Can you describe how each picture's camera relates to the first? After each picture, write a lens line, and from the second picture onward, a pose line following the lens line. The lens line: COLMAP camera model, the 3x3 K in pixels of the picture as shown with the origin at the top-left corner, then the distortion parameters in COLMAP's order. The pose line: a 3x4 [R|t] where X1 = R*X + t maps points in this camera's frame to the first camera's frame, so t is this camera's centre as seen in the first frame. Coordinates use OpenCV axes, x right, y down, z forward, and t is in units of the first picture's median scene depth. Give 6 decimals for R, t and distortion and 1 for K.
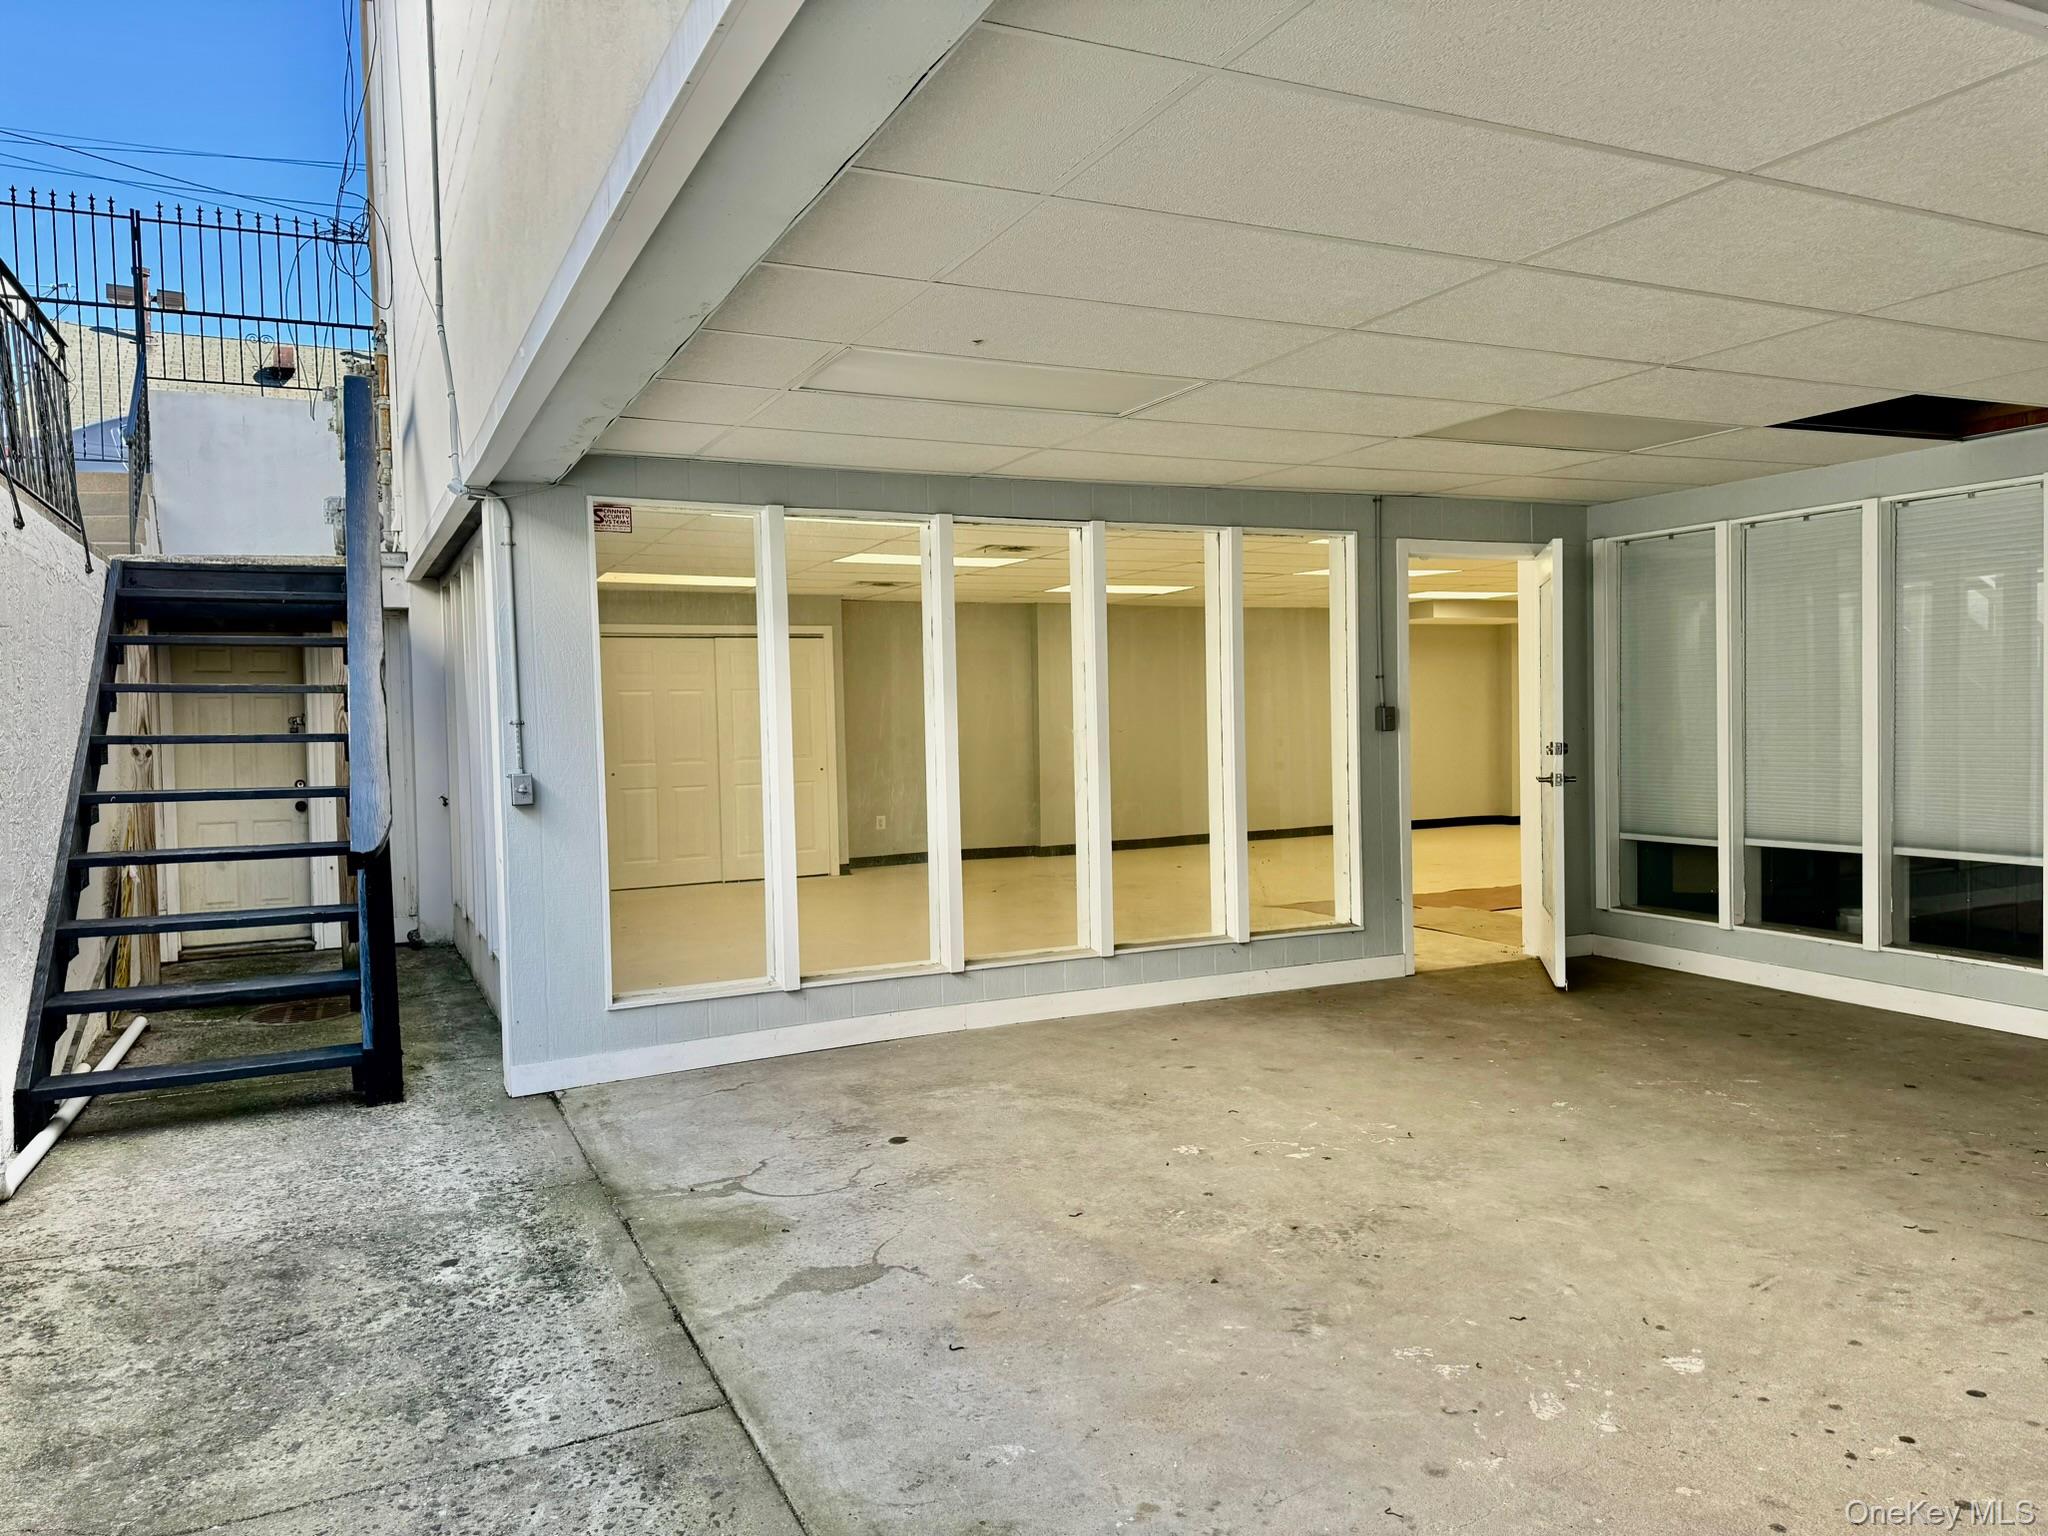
lens RADIAL K [[1450.5, 0, 1014.8], [0, 1450.5, 753.0], [0, 0, 1]] dist [0.068008, -0.078934]
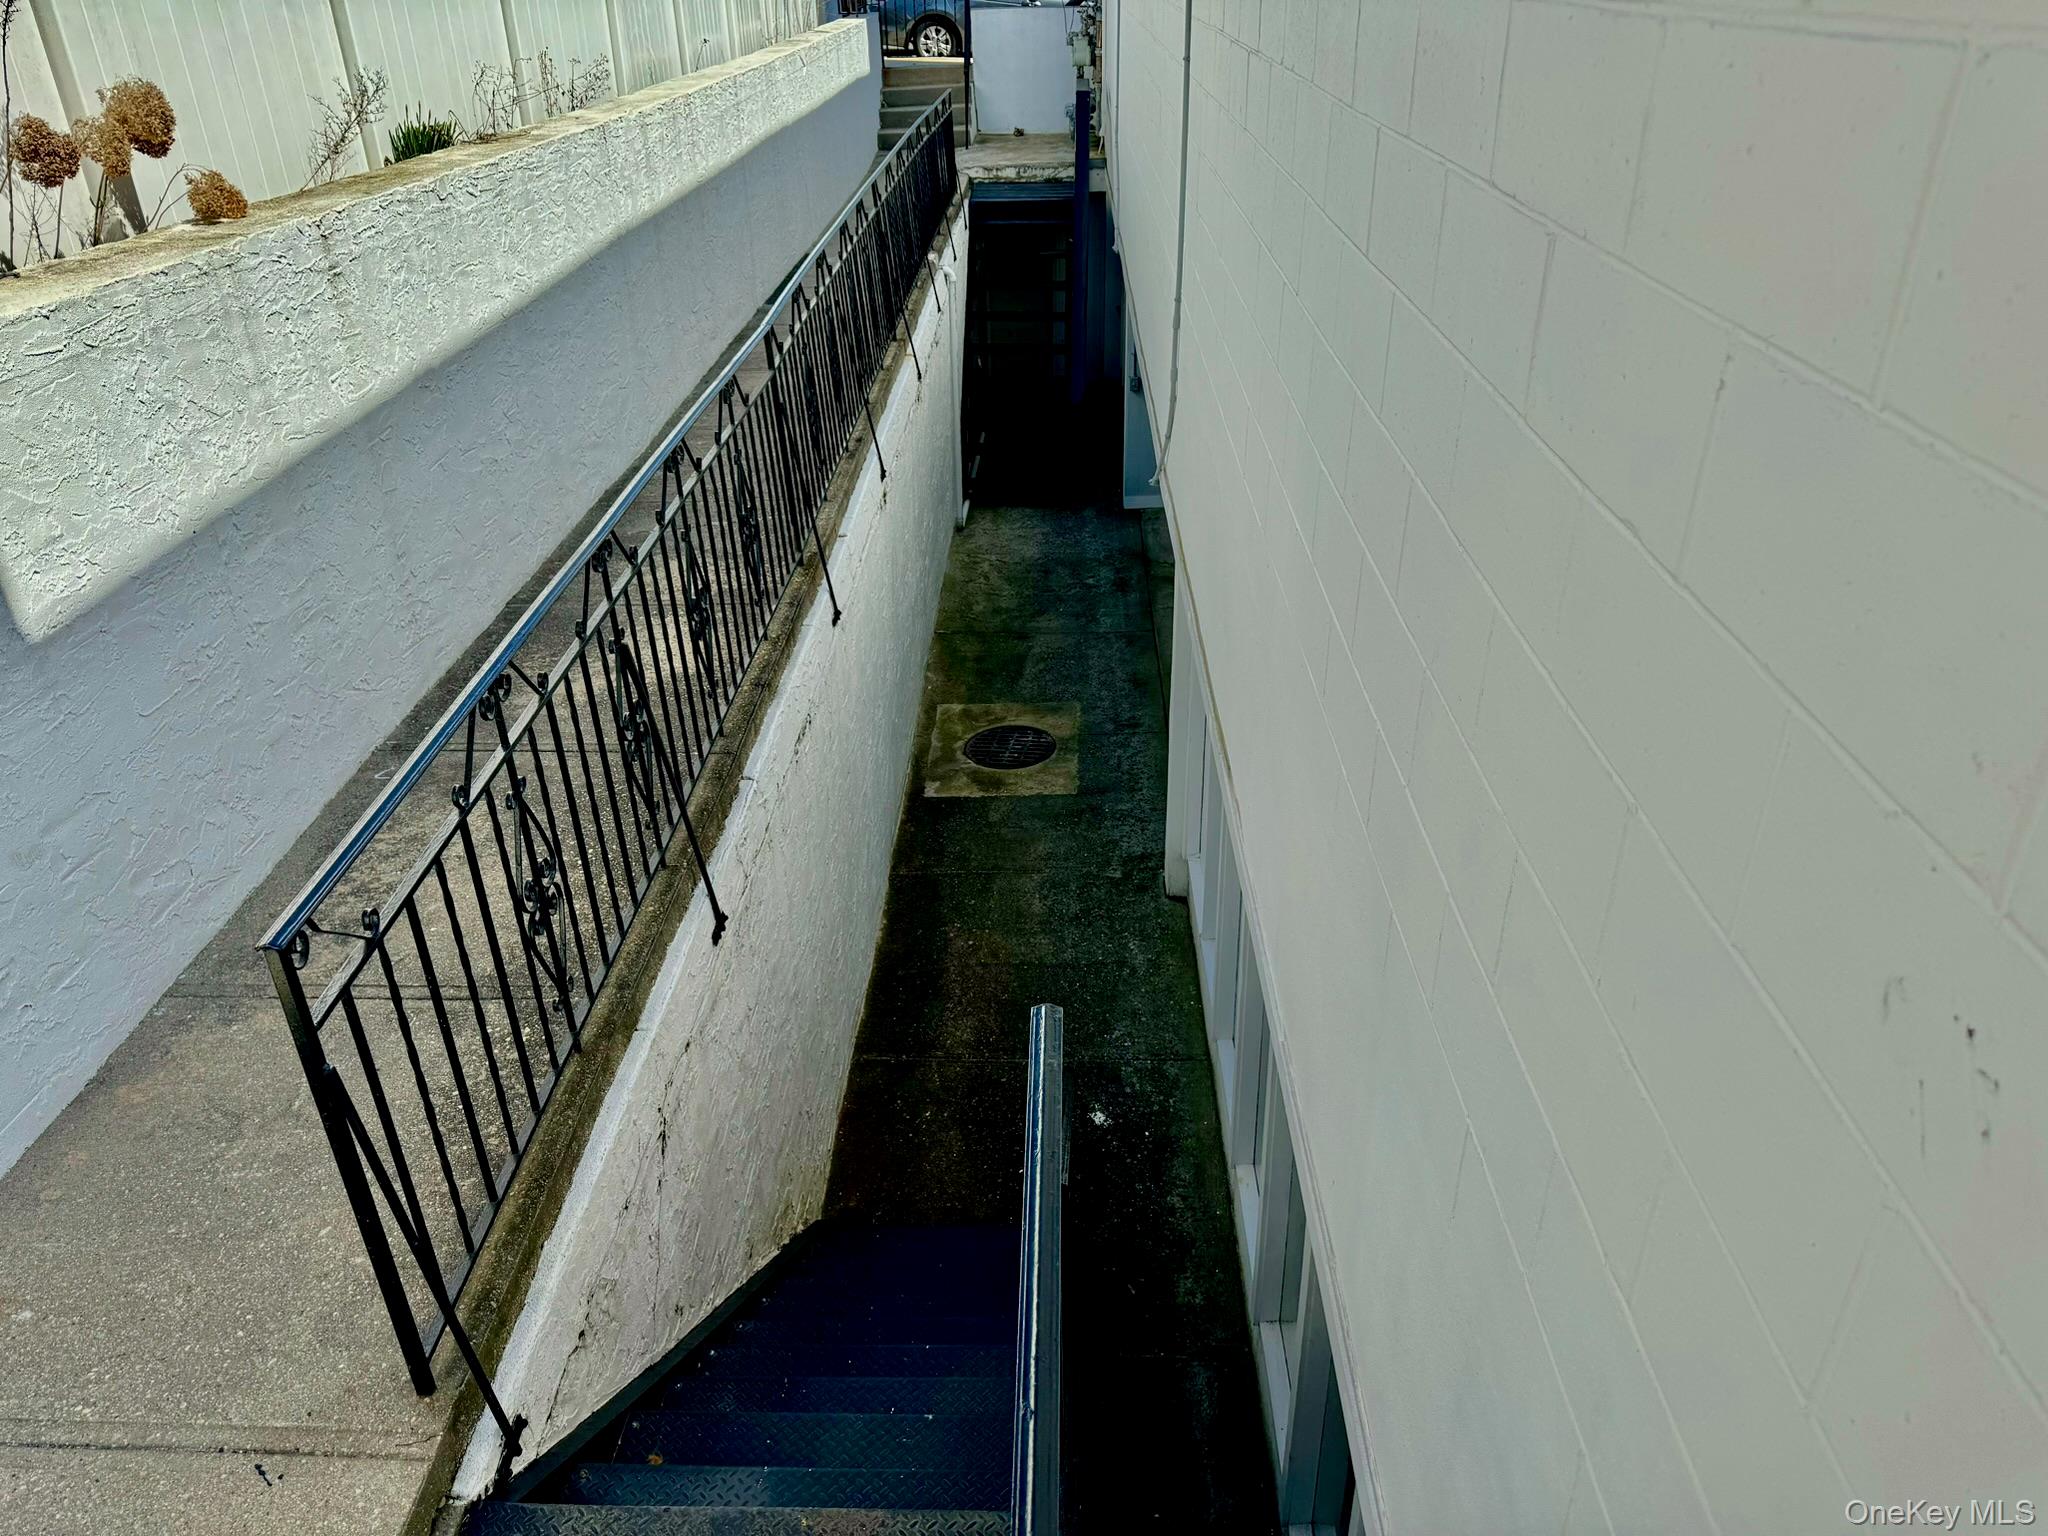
lens RADIAL K [[1425.4, 0, 1026.6], [0, 1425.4, 776.4], [0, 0, 1]] dist [0.102023, -0.115411]
pose [[0.895675, 0.226433, -0.382745, 0.589978], [-0.015111, 0.875664, 0.482684, -0.585527], [0.444452, -0.426544, 0.787732, -1.291123]]
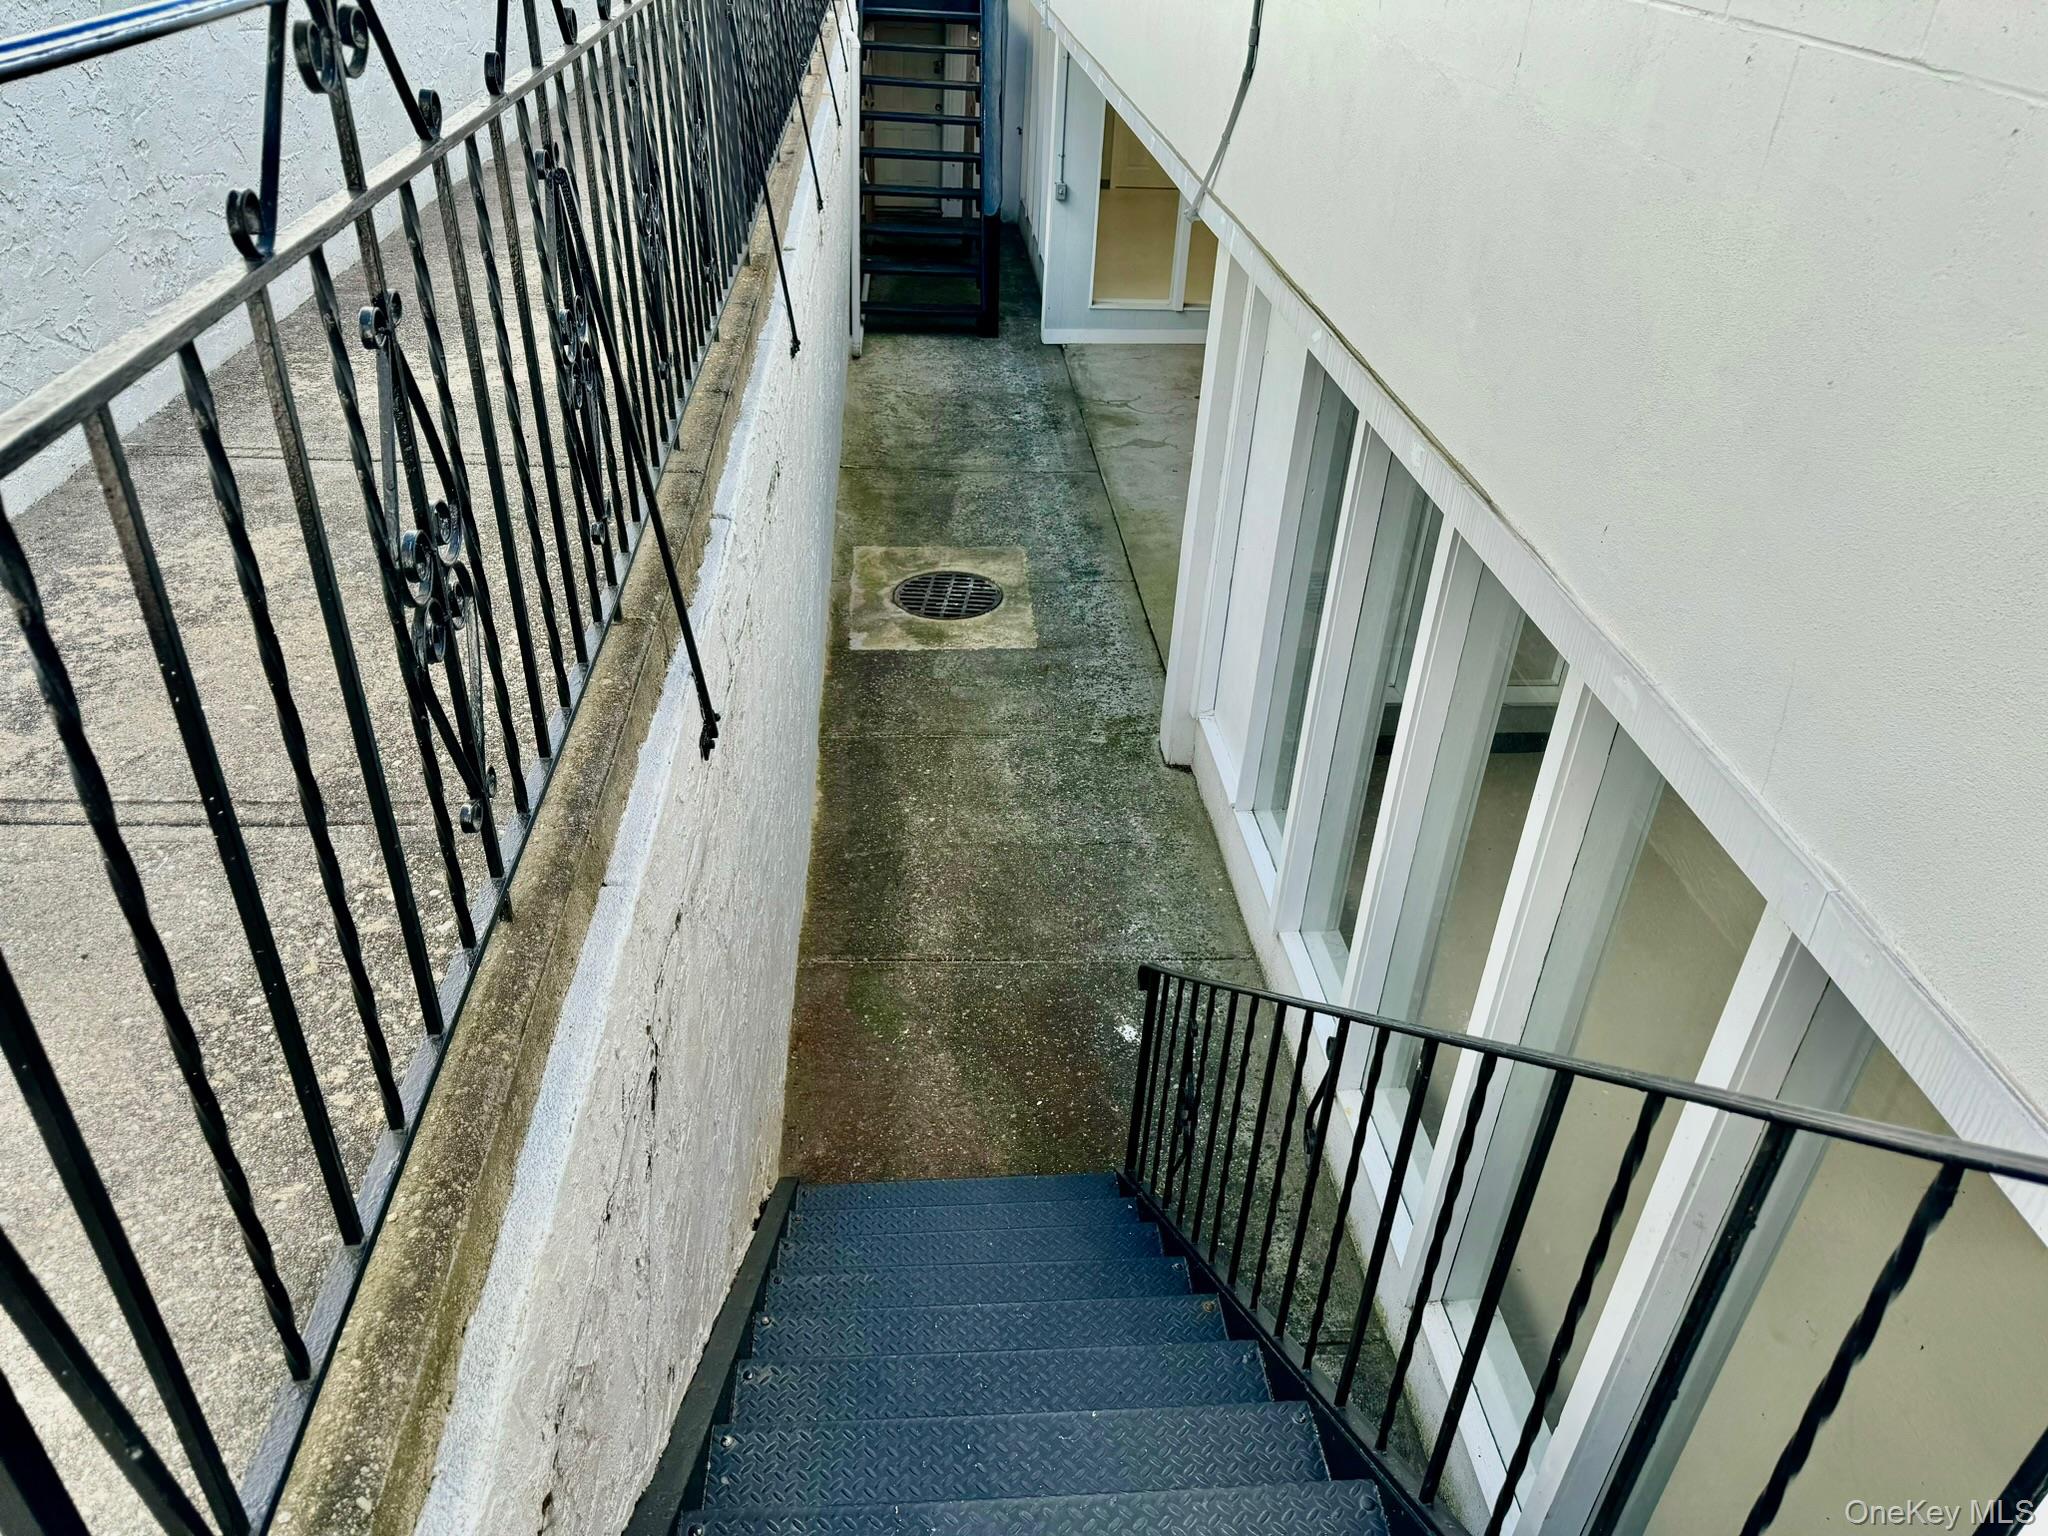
lens RADIAL K [[1419.7, 0, 1003.9], [0, 1419.7, 788.6], [0, 0, 1]] dist [0.119038, -0.129607]
pose [[0.929006, 0.252440, -0.270595, 0.373487], [-0.073866, 0.842990, 0.532834, -0.366860], [0.362617, -0.475018, 0.801789, -1.128783]]
